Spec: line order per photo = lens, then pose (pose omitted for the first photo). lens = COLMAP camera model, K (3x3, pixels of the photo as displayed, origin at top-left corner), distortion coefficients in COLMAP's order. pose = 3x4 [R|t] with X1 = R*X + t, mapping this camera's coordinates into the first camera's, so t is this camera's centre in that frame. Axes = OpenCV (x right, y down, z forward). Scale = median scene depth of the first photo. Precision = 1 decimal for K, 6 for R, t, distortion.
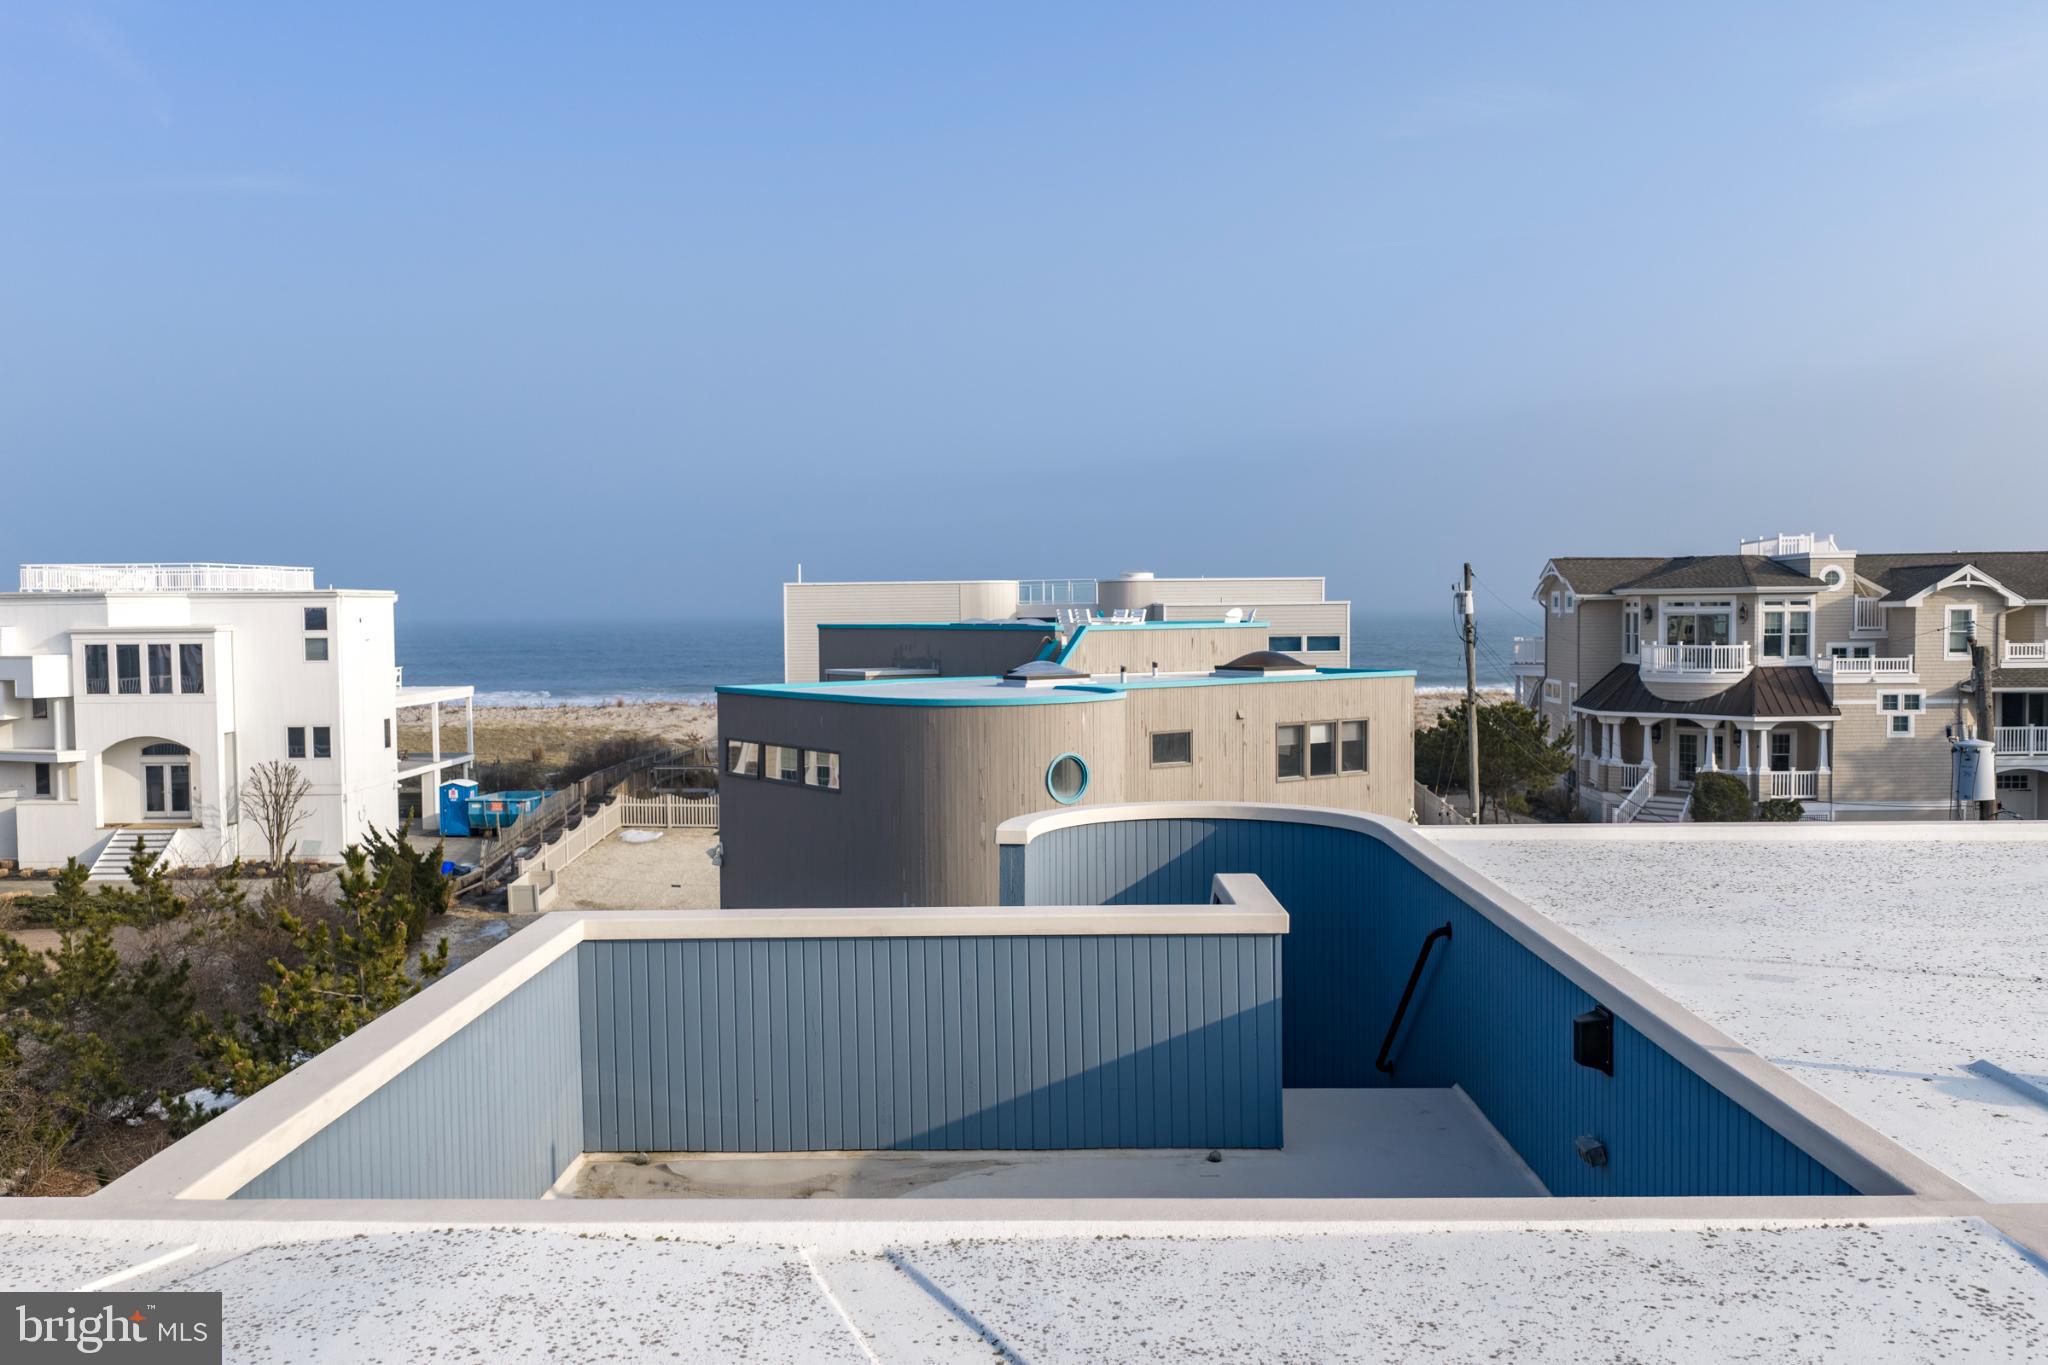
lens RADIAL K [[1703.8, 0, 1024.0], [0, 1703.8, 682.5], [0, 0, 1]] dist [0.012177, -0.012324]
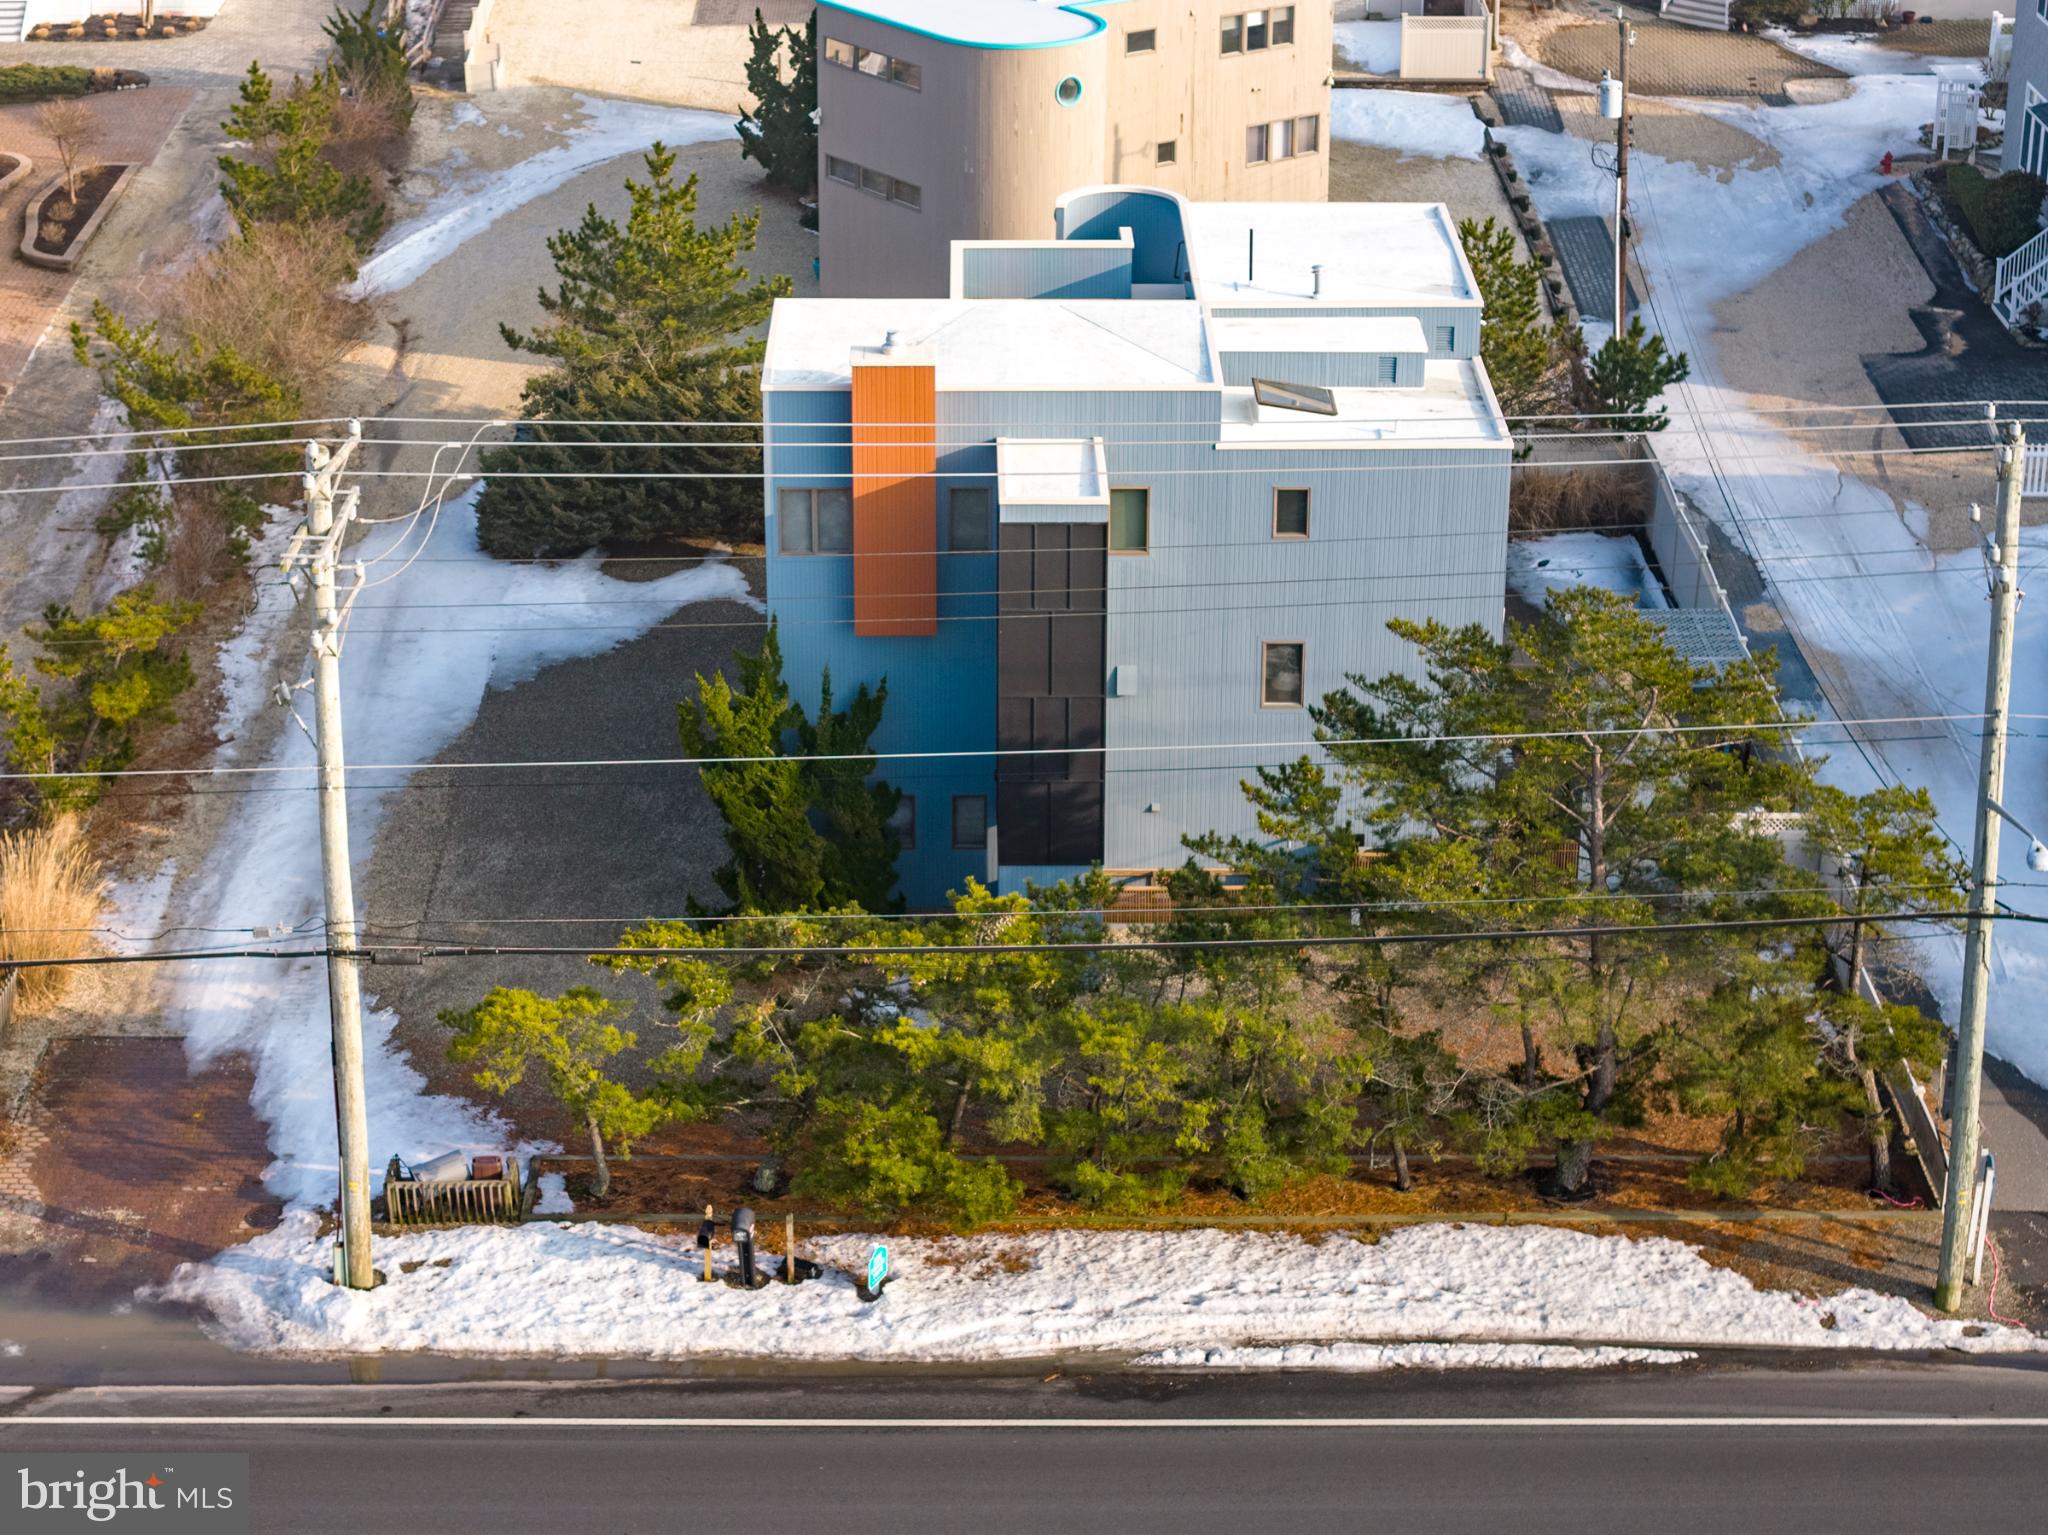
lens RADIAL K [[4290.1, 0, 953.6], [0, 4290.1, 764.5], [0, 0, 1]] dist [-0.257693, 1.407248]
pose [[0.999883, 0.003062, 0.015013, -0.055861], [-0.008059, 0.938425, 0.345389, -0.291260], [-0.013031, -0.345469, 0.938340, -1.181874]]
